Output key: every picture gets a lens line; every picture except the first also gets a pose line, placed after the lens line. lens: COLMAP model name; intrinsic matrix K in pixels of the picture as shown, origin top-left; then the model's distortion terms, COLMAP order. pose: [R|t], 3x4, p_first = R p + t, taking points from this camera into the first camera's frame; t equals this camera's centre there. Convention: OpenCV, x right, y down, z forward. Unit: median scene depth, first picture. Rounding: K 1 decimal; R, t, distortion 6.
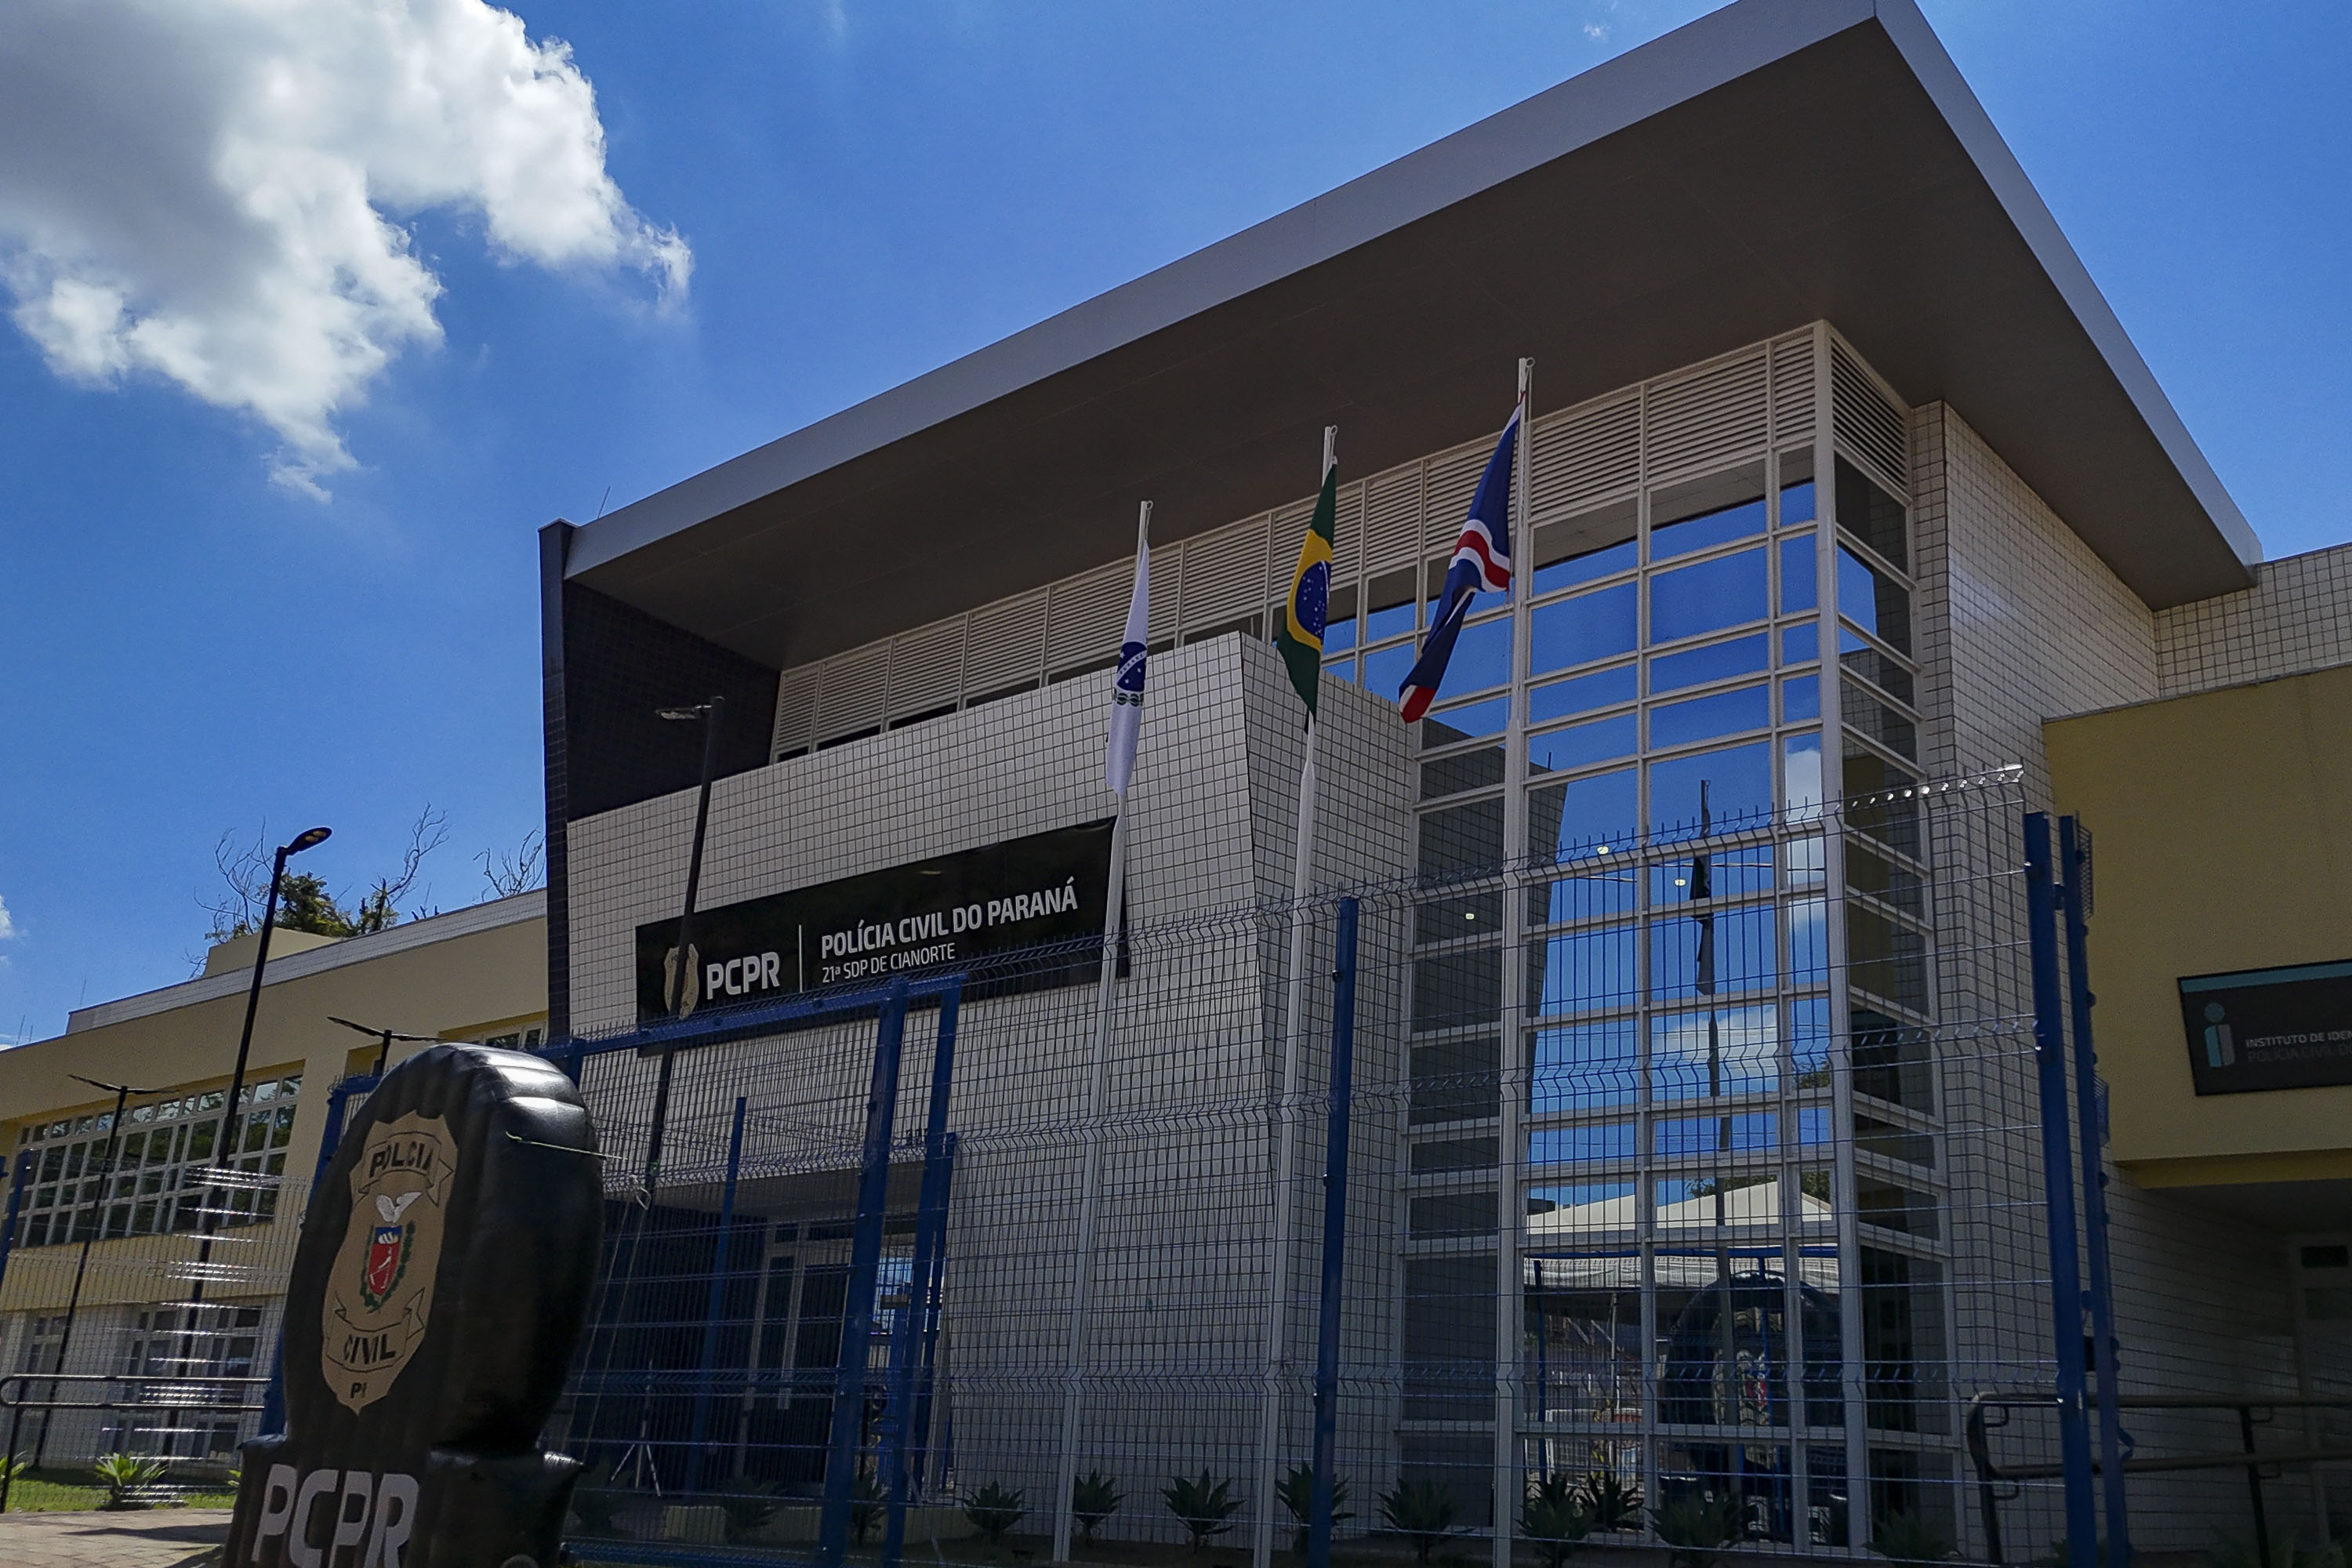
lens RADIAL K [[2095.8, 0, 1389.8], [0, 2095.8, 774.7], [0, 0, 1]] dist [0.084739, -0.094288]
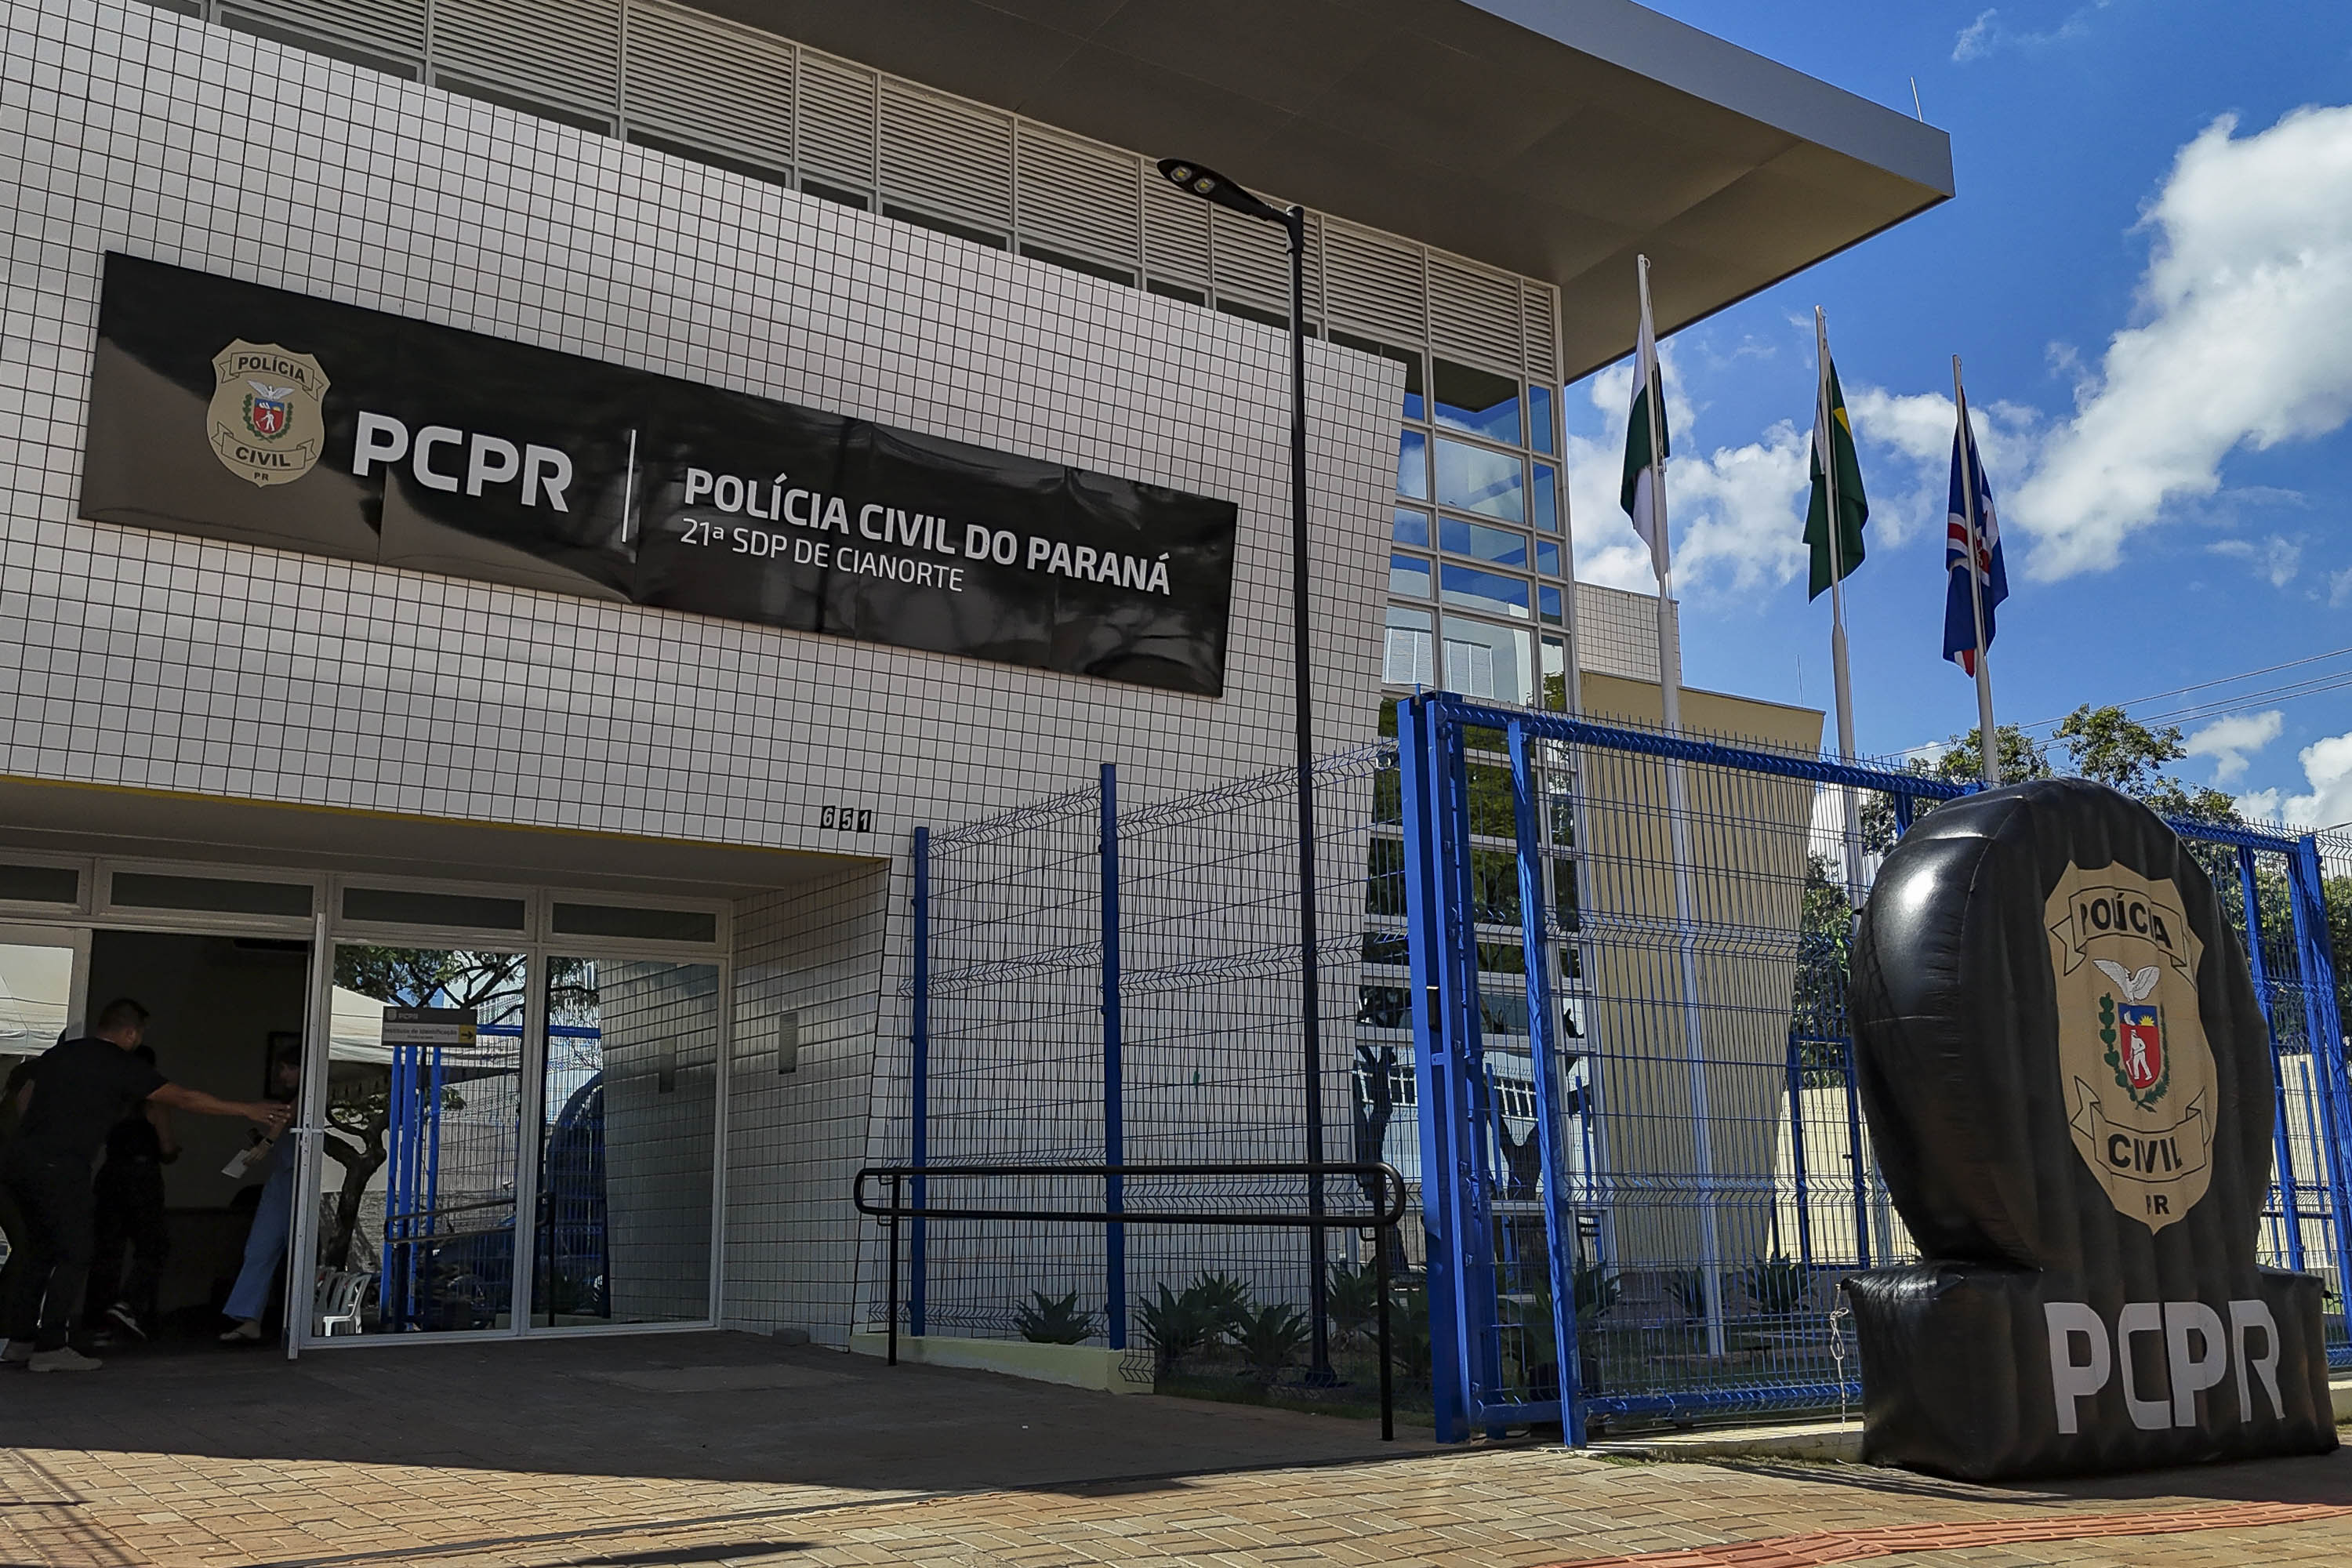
lens RADIAL K [[2106.3, 0, 1117.5], [0, 2106.3, 777.9], [0, 0, 1]] dist [0.093782, -0.197410]
pose [[0.296449, 0.166036, 0.940505, -0.852641], [-0.277618, 0.957230, -0.081483, 0.191124], [-0.913809, -0.236946, 0.329864, 0.700039]]
